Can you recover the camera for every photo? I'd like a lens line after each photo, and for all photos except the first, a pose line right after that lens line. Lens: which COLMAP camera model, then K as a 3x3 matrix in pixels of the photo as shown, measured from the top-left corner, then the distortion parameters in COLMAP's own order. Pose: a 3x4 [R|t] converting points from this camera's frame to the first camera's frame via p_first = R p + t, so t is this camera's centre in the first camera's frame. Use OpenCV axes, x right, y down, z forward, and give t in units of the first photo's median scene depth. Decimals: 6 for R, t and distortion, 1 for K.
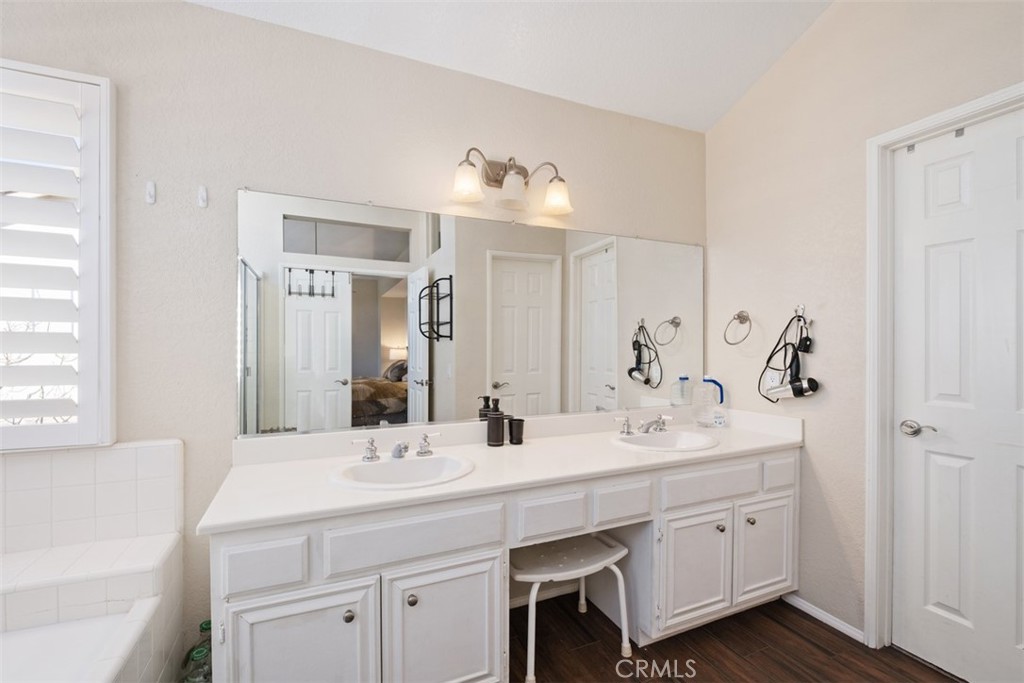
lens RADIAL K [[449.2, 0, 513.1], [0, 449.2, 346.5], [0, 0, 1]] dist [-0.015396, 0.000405]
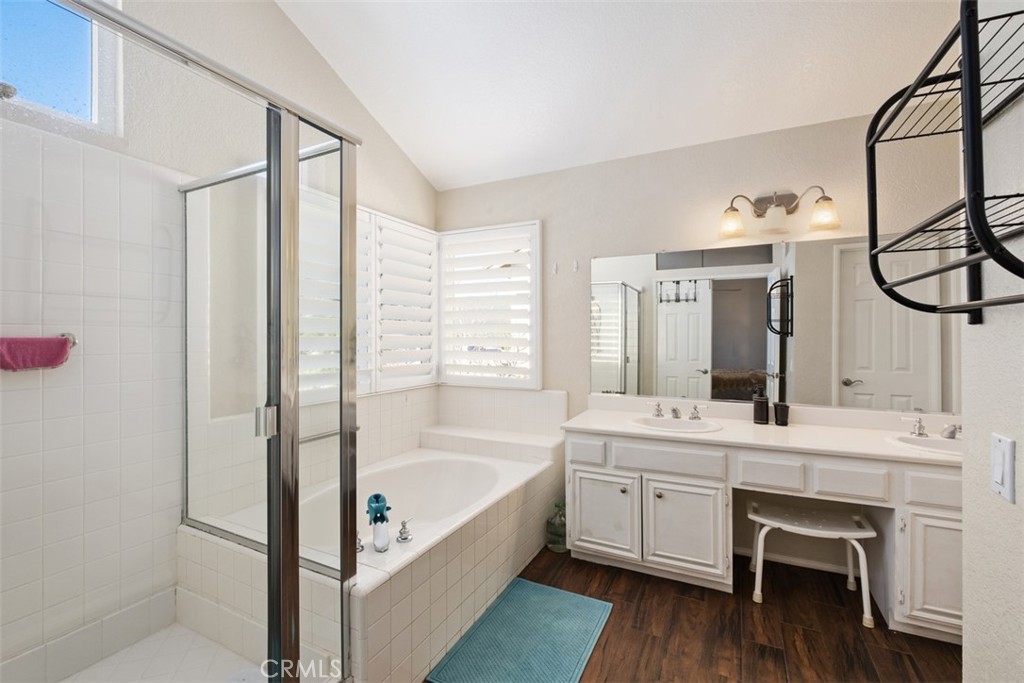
lens RADIAL K [[443.5, 0, 510.8], [0, 443.5, 339.3], [0, 0, 1]] dist [-0.001665, -0.000039]
pose [[0.629371, -0.000133, -0.777105, 0.550428], [0.001841, 0.999997, 0.001320, -0.022877], [0.777103, -0.002261, 0.629369, -0.379841]]
